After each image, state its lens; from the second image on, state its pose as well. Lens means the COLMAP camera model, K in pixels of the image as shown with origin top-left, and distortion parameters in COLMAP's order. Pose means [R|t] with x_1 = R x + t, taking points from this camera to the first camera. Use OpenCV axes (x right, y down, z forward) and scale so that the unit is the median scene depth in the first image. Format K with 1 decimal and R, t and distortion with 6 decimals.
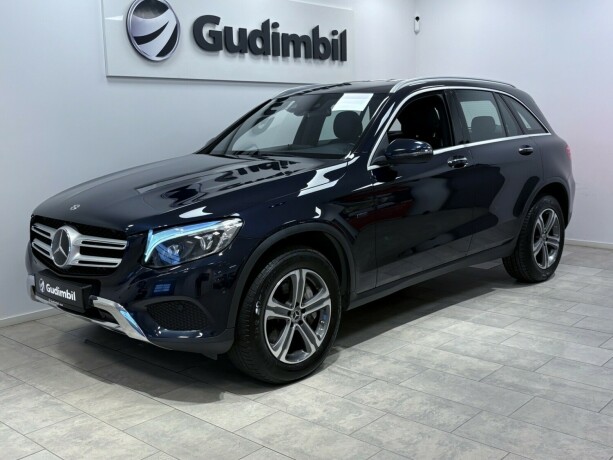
lens RADIAL K [[688.6, 0, 306.3], [0, 688.6, 229.5], [0, 0, 1]] dist [0.023013, 0.000000]
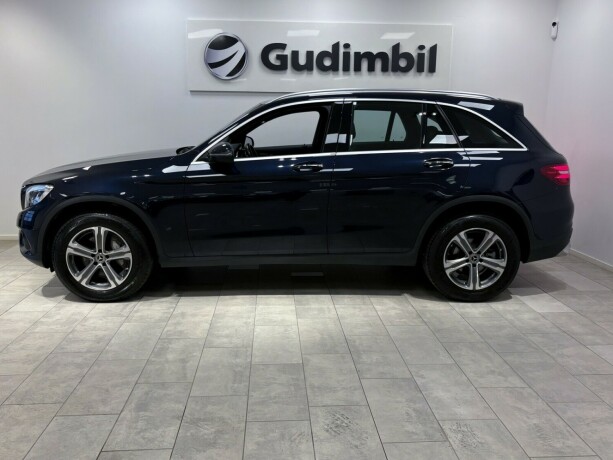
lens RADIAL K [[536.5, 0, 307.8], [0, 536.5, 231.3], [0, 0, 1]] dist [0.025830, -0.027298]
pose [[0.713470, 0.169306, -0.679924, 0.885665], [-0.135362, 0.985393, 0.103330, -0.090343], [0.687487, 0.018313, 0.725966, 0.391337]]
